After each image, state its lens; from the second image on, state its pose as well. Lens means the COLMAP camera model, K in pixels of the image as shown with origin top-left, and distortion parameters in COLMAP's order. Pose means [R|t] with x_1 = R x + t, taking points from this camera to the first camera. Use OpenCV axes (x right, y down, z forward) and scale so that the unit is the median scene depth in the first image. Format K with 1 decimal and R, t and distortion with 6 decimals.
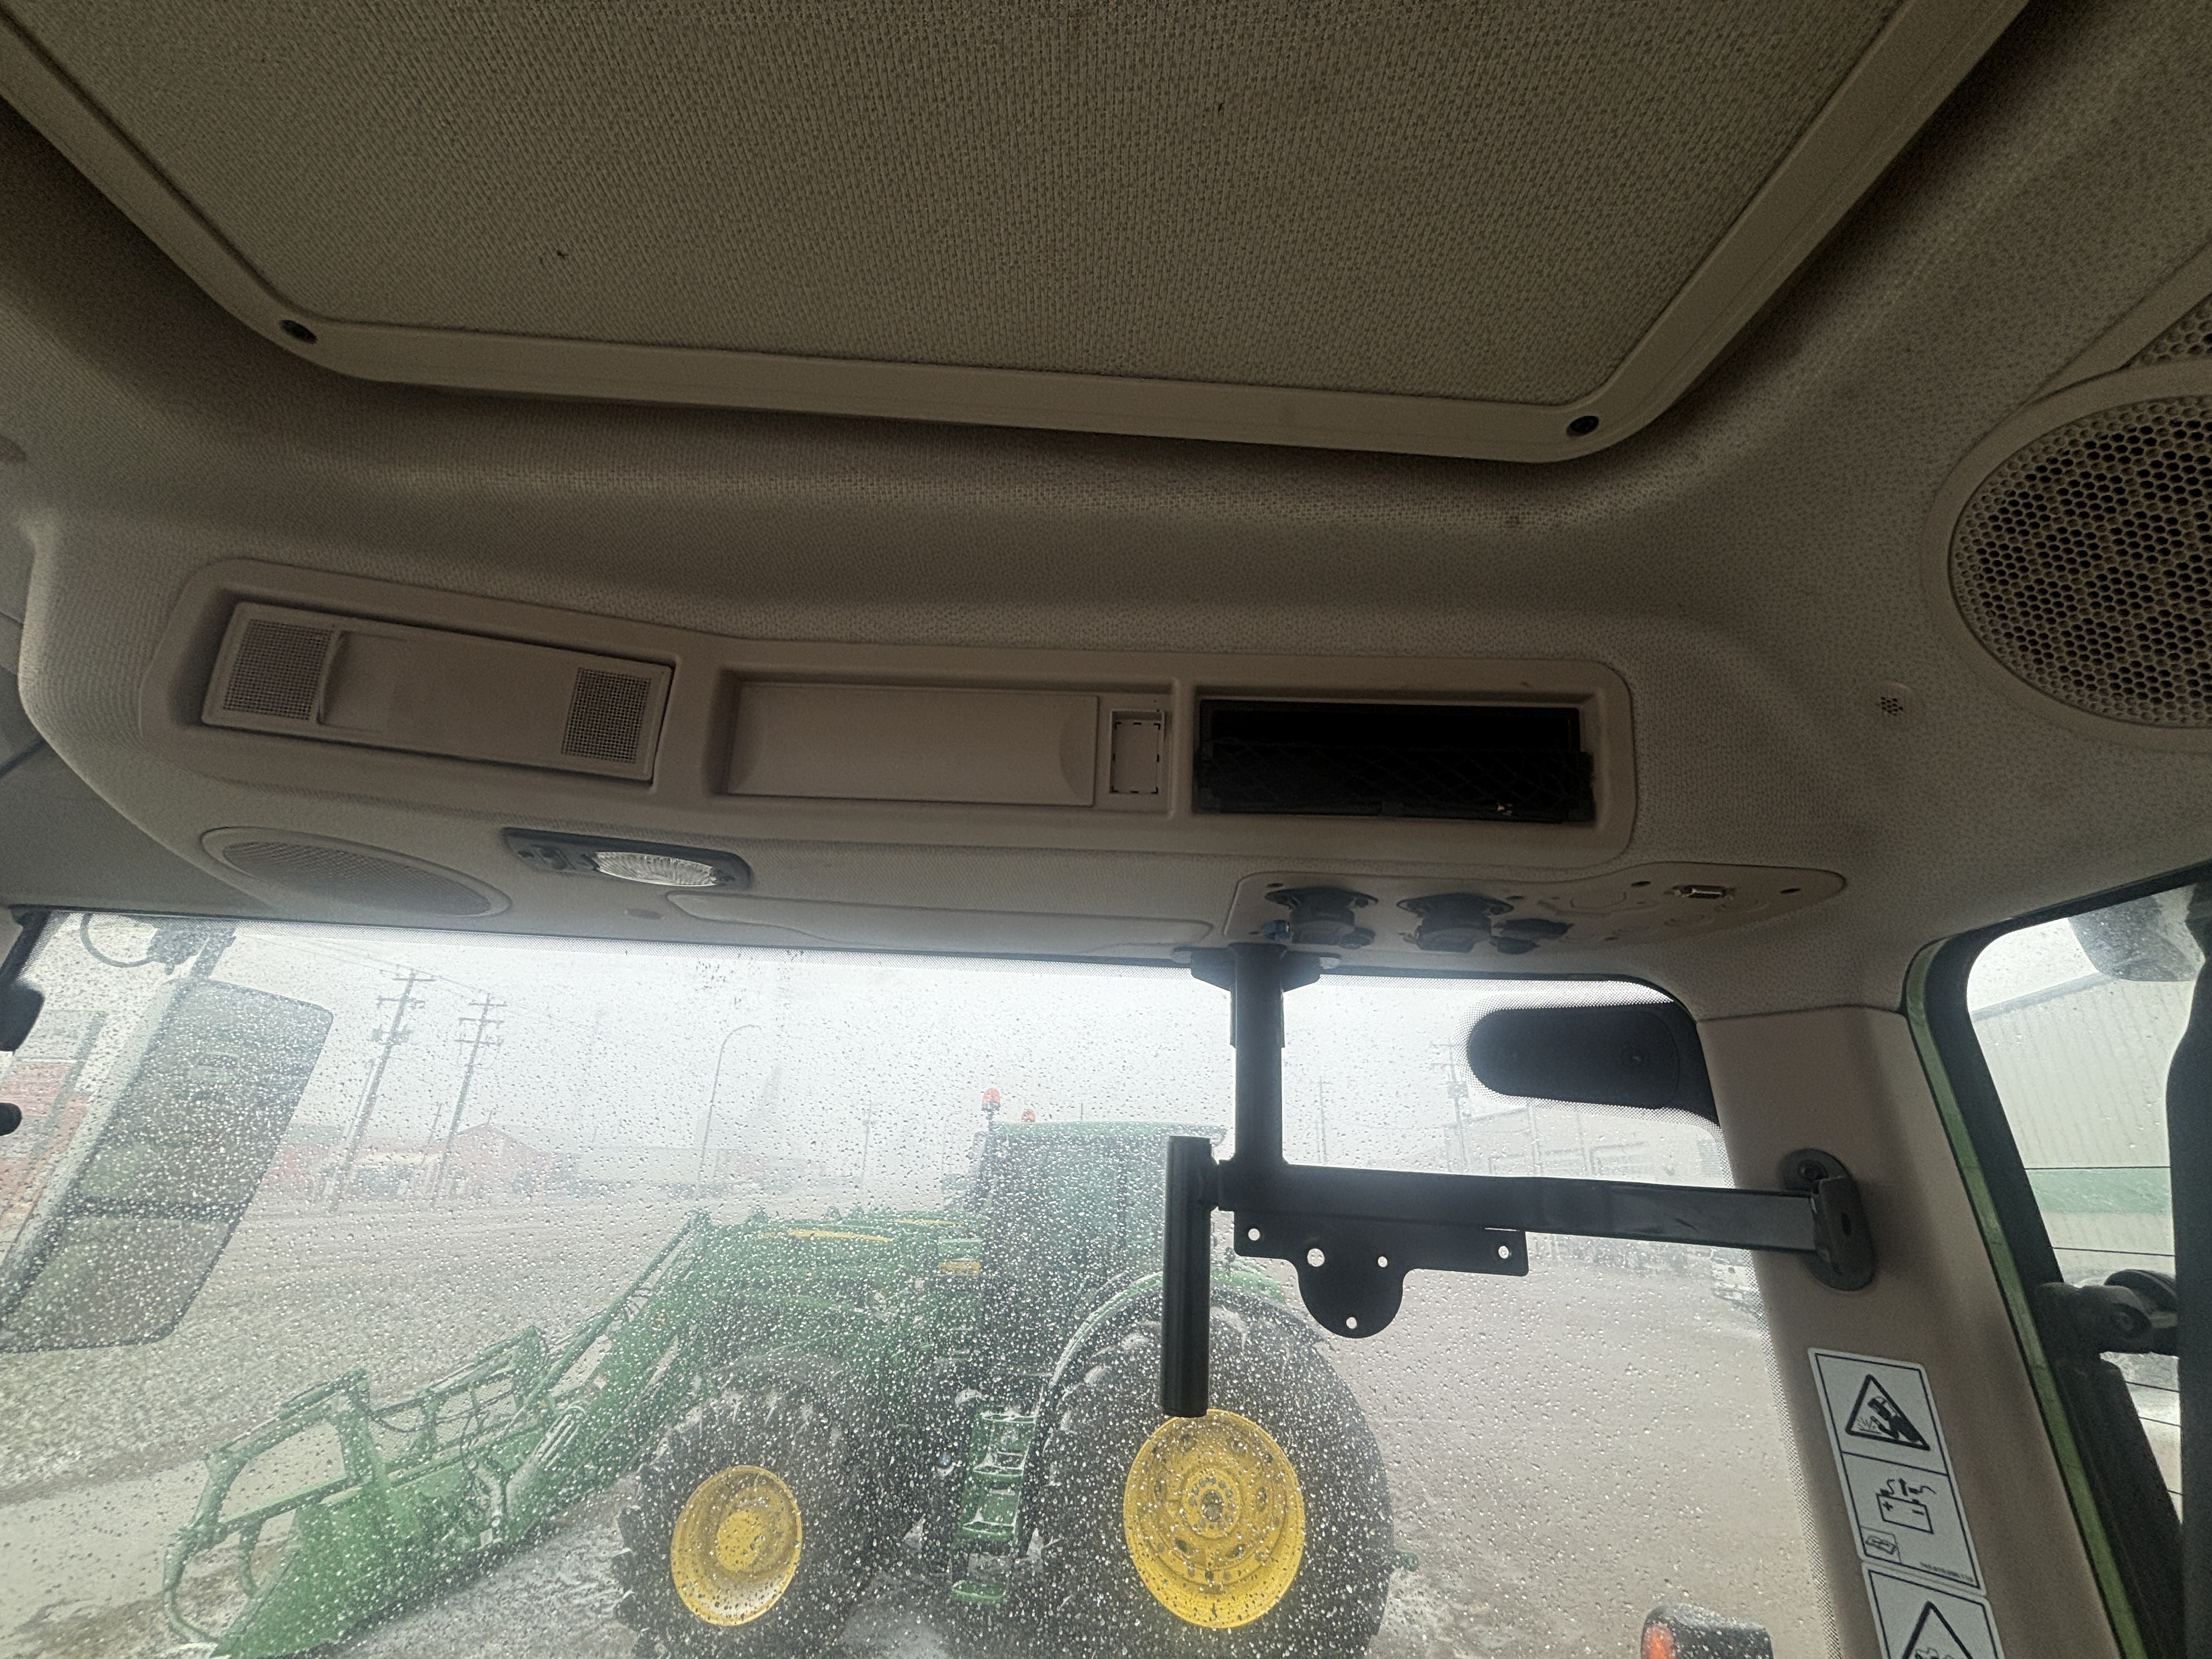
lens RADIAL K [[889.4, 0, 1107.7], [0, 889.4, 824.1], [0, 0, 1]] dist [-0.001310, -0.000113]
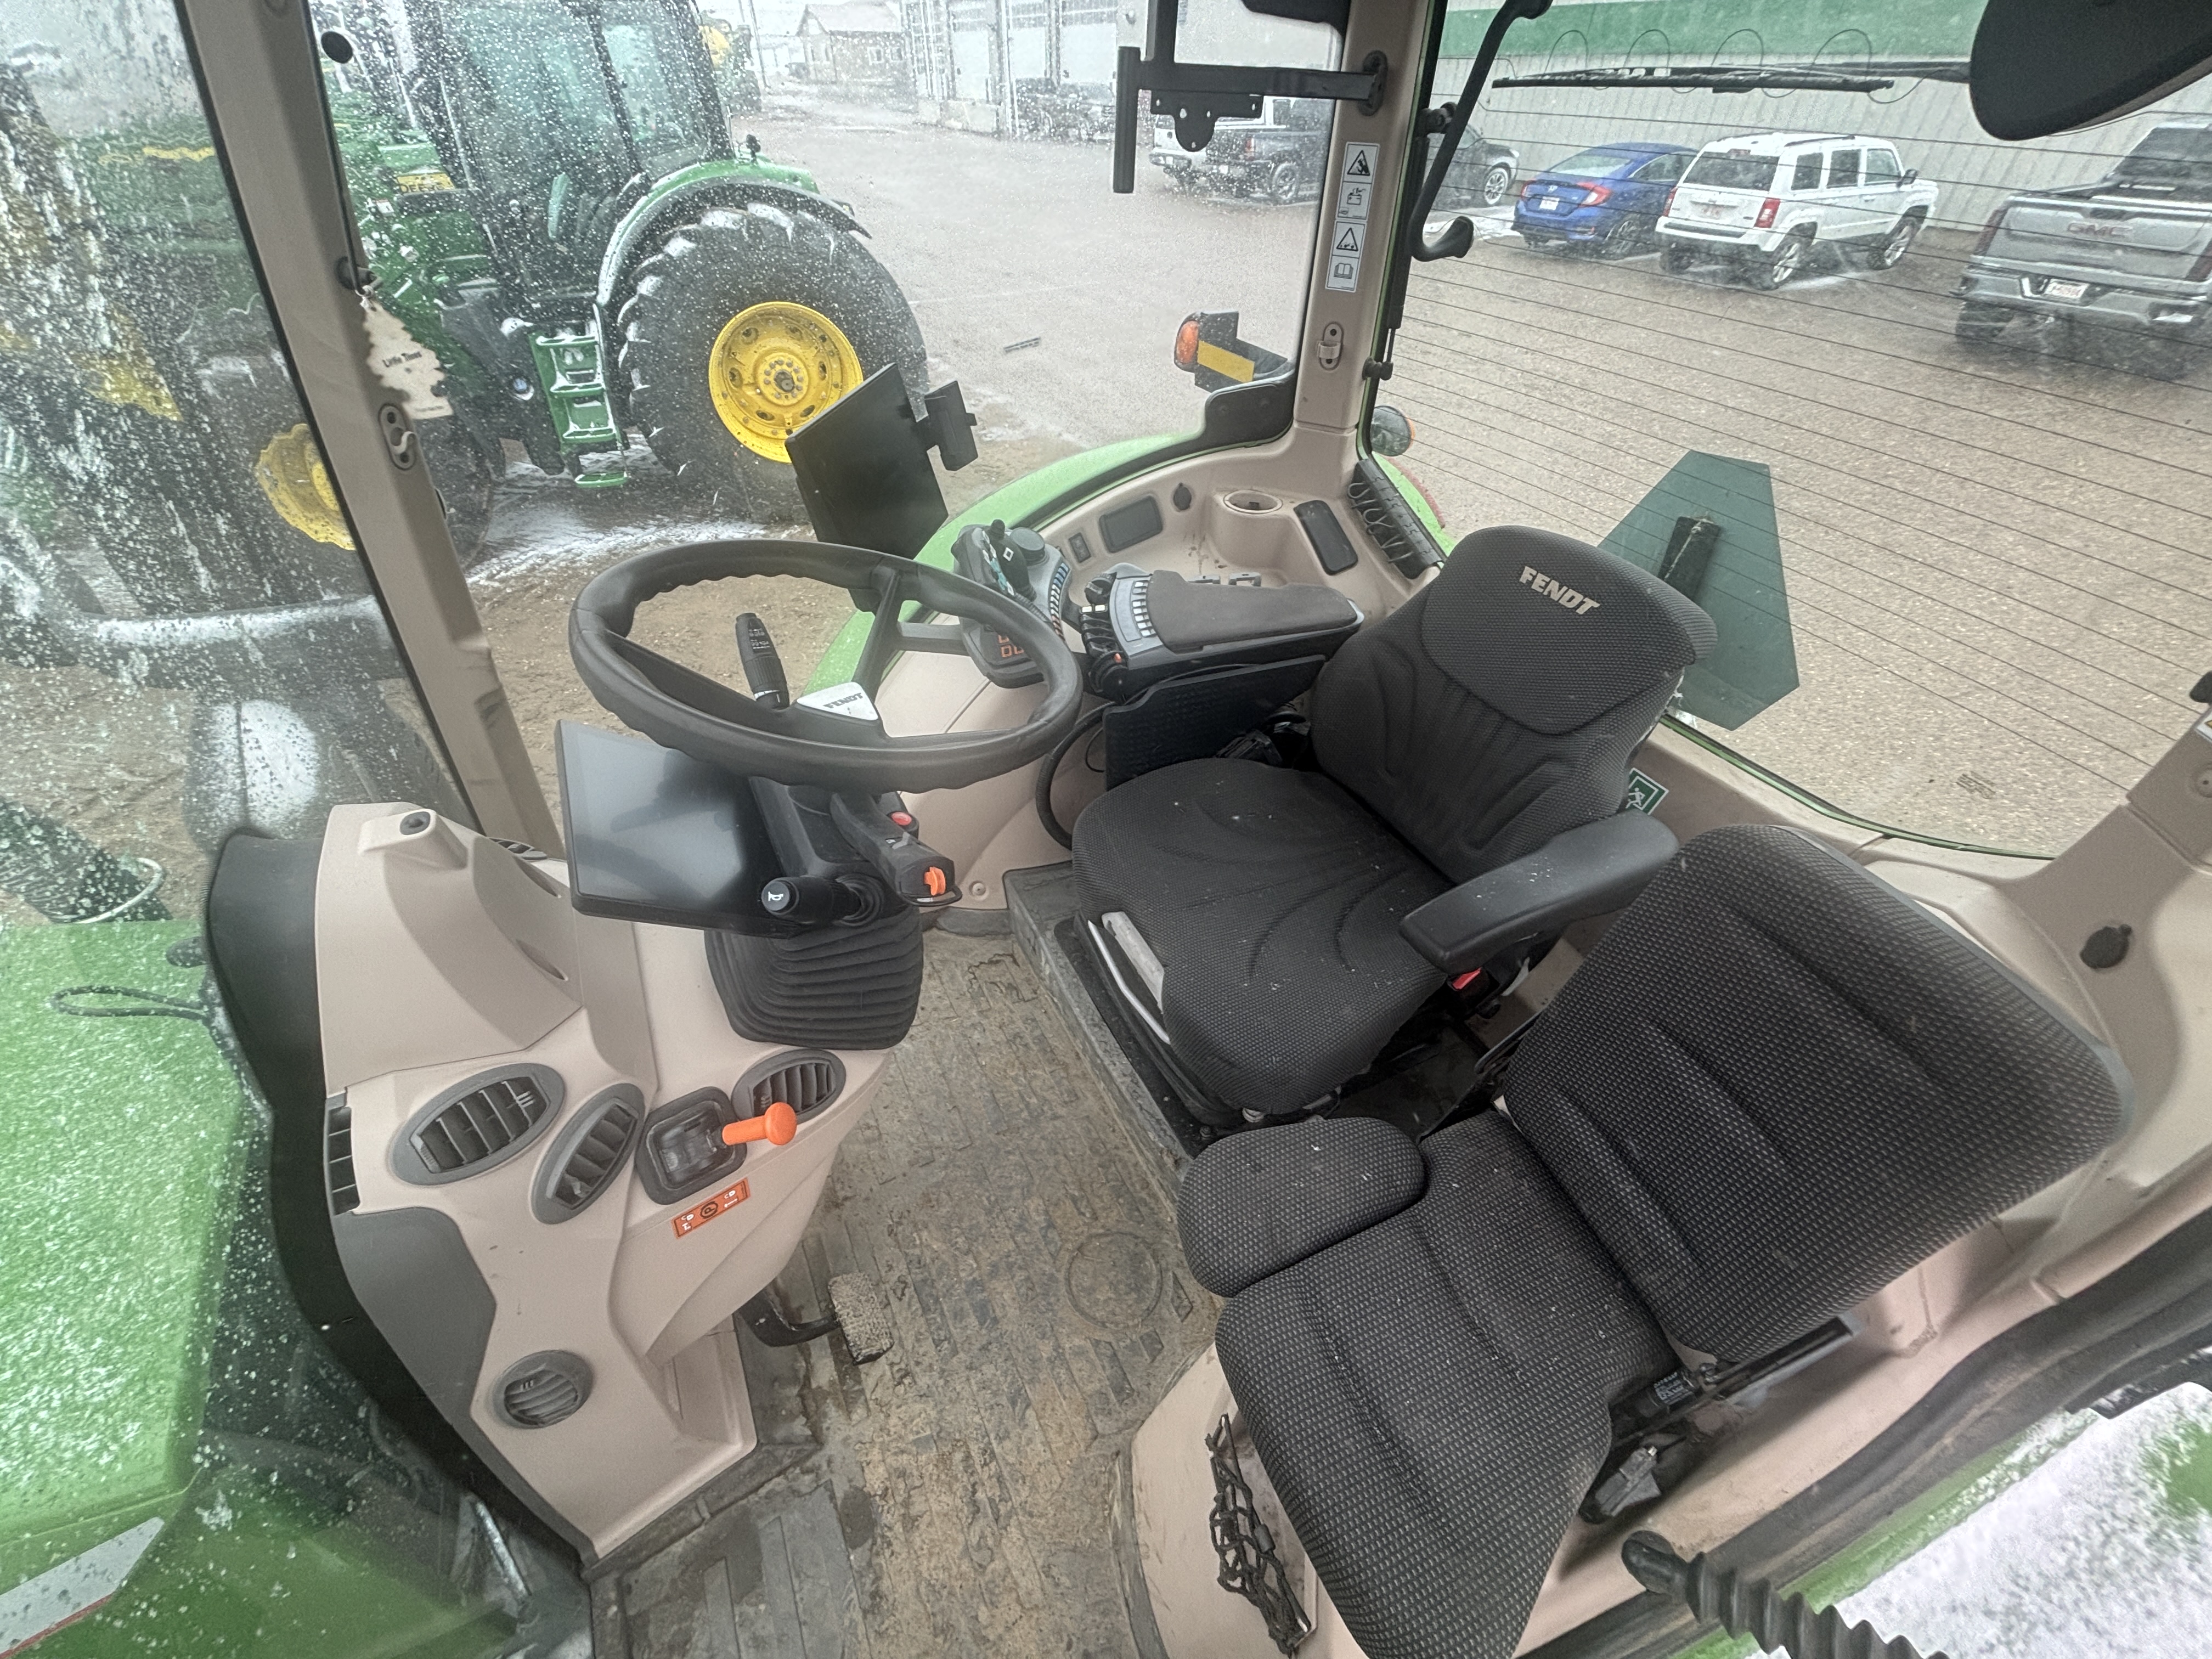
lens RADIAL K [[889.4, 0, 1107.7], [0, 889.4, 824.1], [0, 0, 1]] dist [-0.001310, -0.000113]
pose [[0.866212, -0.343797, 0.362603, -0.144005], [-0.169671, 0.480183, 0.860602, -0.057547], [-0.469988, -0.806987, 0.357608, -0.121782]]
